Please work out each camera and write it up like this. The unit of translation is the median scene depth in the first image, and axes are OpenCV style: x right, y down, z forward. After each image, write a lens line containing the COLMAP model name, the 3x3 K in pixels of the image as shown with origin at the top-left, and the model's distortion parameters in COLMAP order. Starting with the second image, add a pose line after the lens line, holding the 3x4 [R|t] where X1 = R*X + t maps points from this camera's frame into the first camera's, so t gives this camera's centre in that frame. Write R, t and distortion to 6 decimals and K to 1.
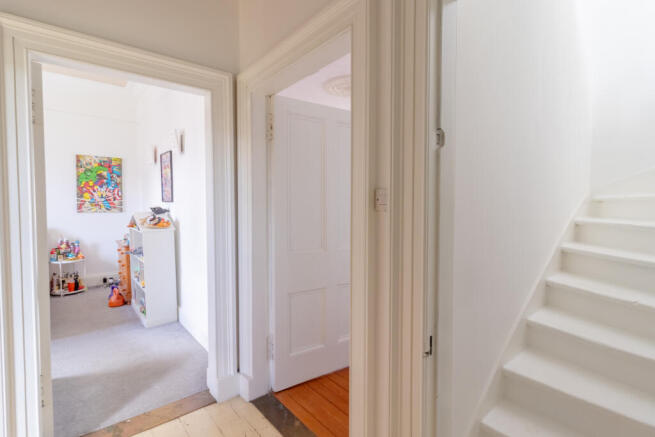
lens RADIAL K [[305.2, 0, 327.5], [0, 305.2, 217.3], [0, 0, 1]] dist [0.000186, -0.000671]
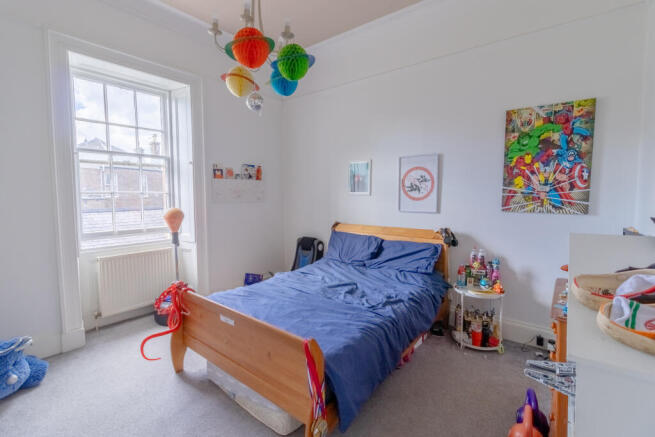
lens RADIAL K [[305.2, 0, 314.3], [0, 305.2, 210.5], [0, 0, 1]] dist [0.000186, -0.000671]
pose [[0.177849, 0.065425, -0.981880, -0.303039], [-0.030827, 0.997668, 0.060893, -0.040651], [0.983575, 0.019439, 0.179452, 0.529931]]
